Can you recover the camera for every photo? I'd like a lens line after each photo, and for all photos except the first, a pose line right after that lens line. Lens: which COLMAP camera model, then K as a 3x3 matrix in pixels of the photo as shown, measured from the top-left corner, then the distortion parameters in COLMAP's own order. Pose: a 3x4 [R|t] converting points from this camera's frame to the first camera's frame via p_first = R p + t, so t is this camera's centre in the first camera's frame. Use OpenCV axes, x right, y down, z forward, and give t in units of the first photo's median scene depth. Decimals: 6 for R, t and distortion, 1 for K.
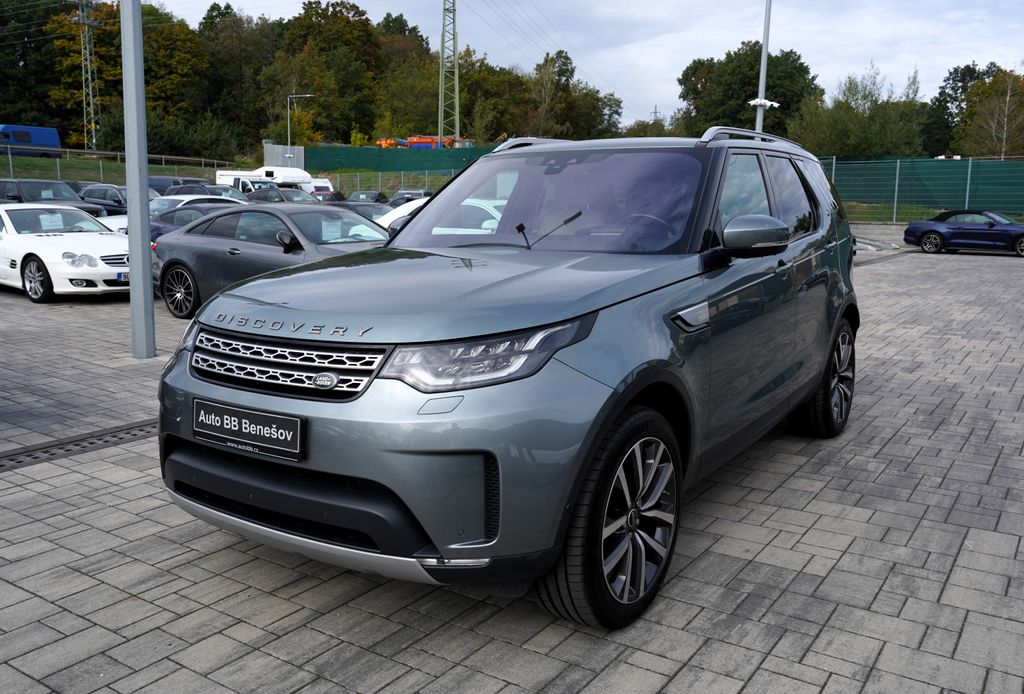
lens RADIAL K [[850.0, 0, 511.0], [0, 850.0, 332.2], [0, 0, 1]] dist [-0.018338, 0.003769]
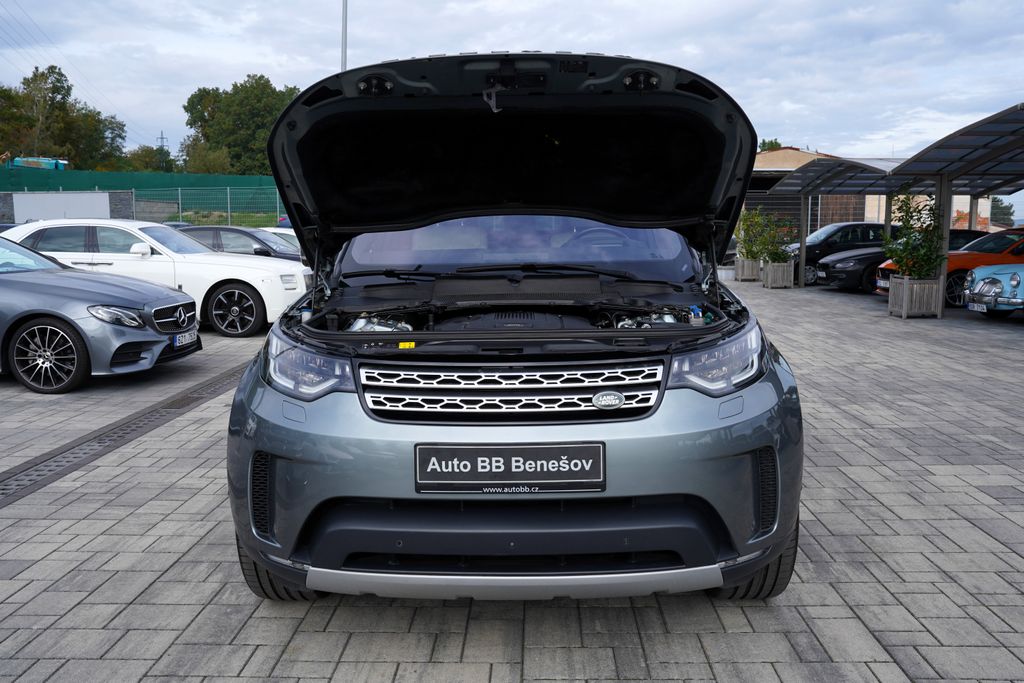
lens RADIAL K [[815.3, 0, 512.0], [0, 815.3, 341.5], [0, 0, 1]] dist [-0.076239, 0.090230]
pose [[0.841079, -0.076834, 0.535428, -0.678318], [0.083817, 0.996417, 0.011323, -0.021780], [-0.534380, 0.035355, 0.844505, 0.267700]]
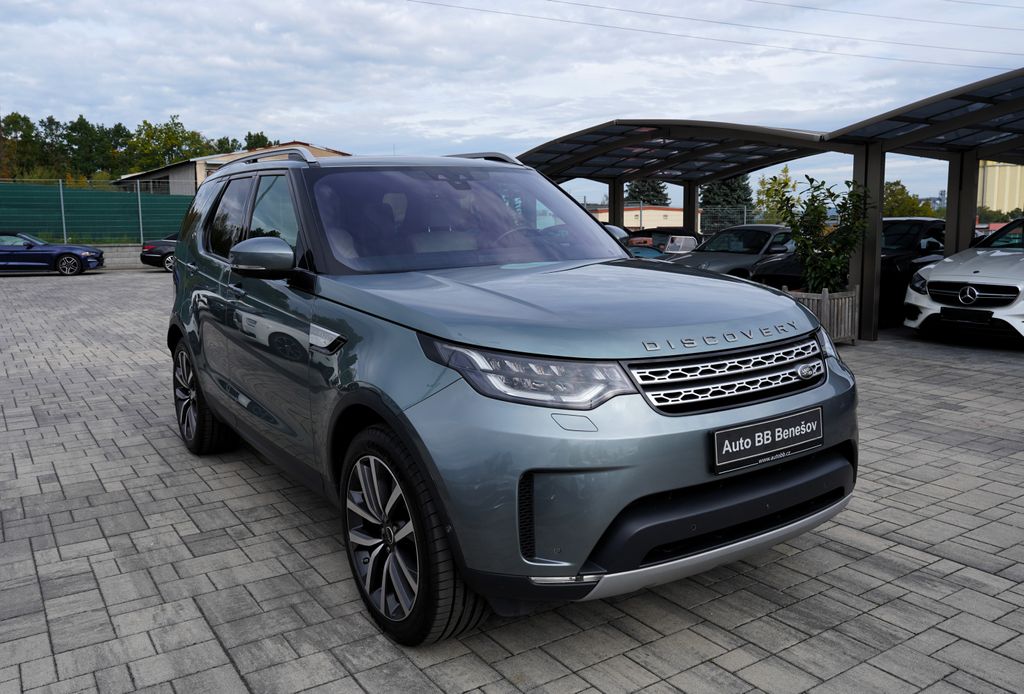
lens RADIAL K [[836.3, 0, 509.7], [0, 836.3, 332.5], [0, 0, 1]] dist [-0.028036, 0.012808]
pose [[0.382126, -0.127211, 0.915313, -1.199690], [0.148739, 0.986033, 0.074944, -0.118706], [-0.912062, 0.107505, 0.395709, 0.798544]]
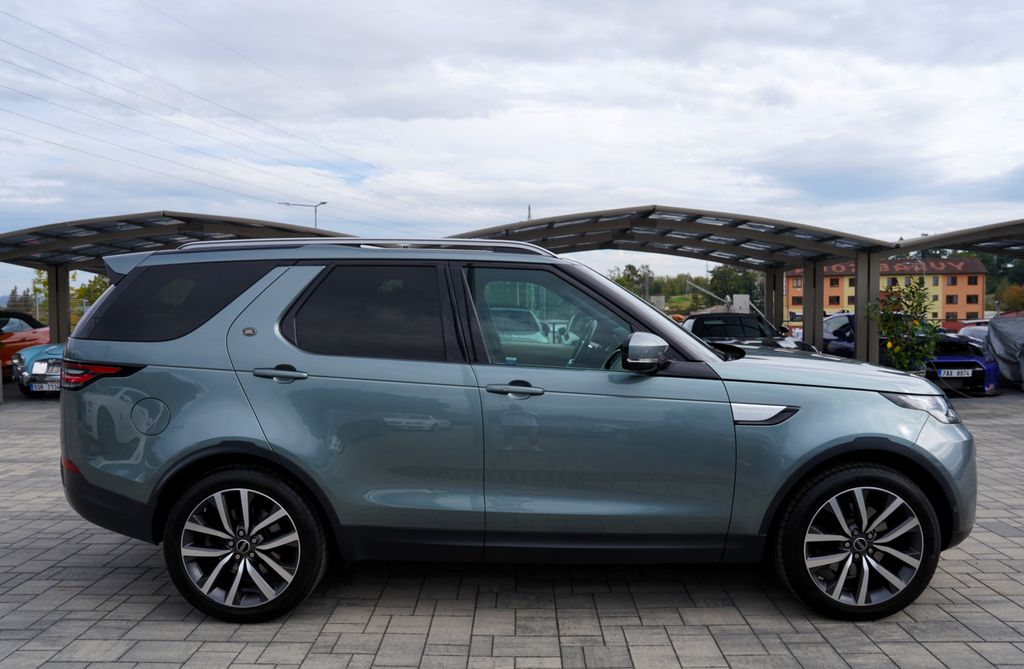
lens RADIAL K [[727.8, 0, 512.0], [0, 727.8, 334.5], [0, 0, 1]] dist [-0.104186, 0.084061]
pose [[-0.548496, -0.034262, 0.835451, -1.017528], [0.129051, 0.983719, 0.125068, -0.376275], [-0.826134, 0.176415, -0.535144, 2.350854]]
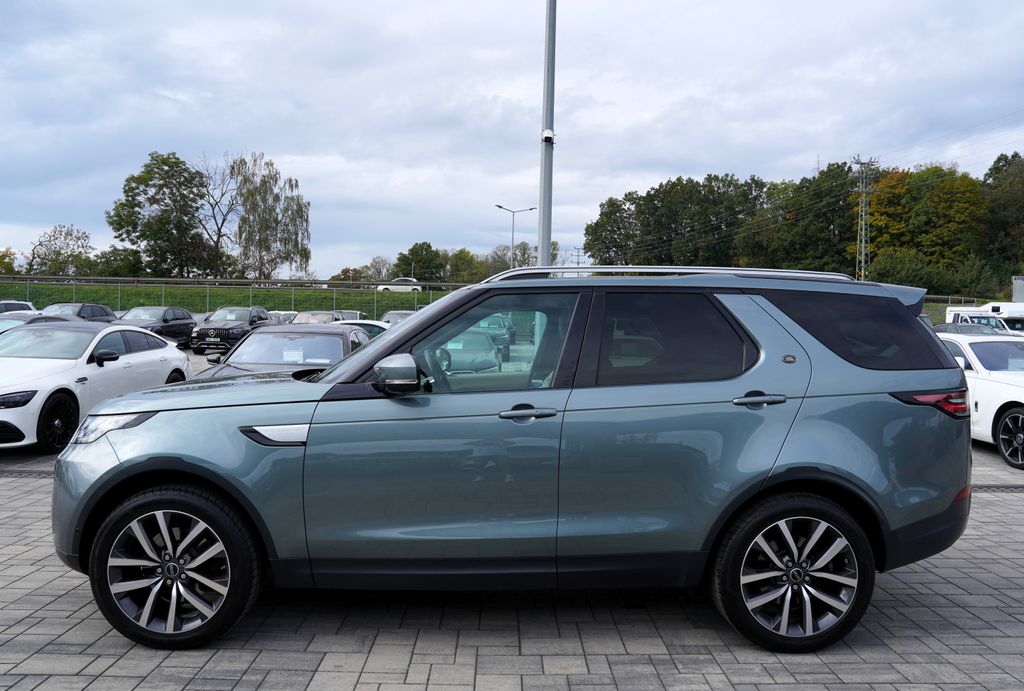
lens RADIAL K [[717.7, 0, 489.8], [0, 717.7, 302.4], [0, 0, 1]] dist [-0.083760, 0.066841]
pose [[0.568835, -0.029383, -0.821927, 1.351589], [-0.133054, 0.982910, -0.127222, -0.123436], [0.811618, 0.181729, 0.555204, 0.702092]]
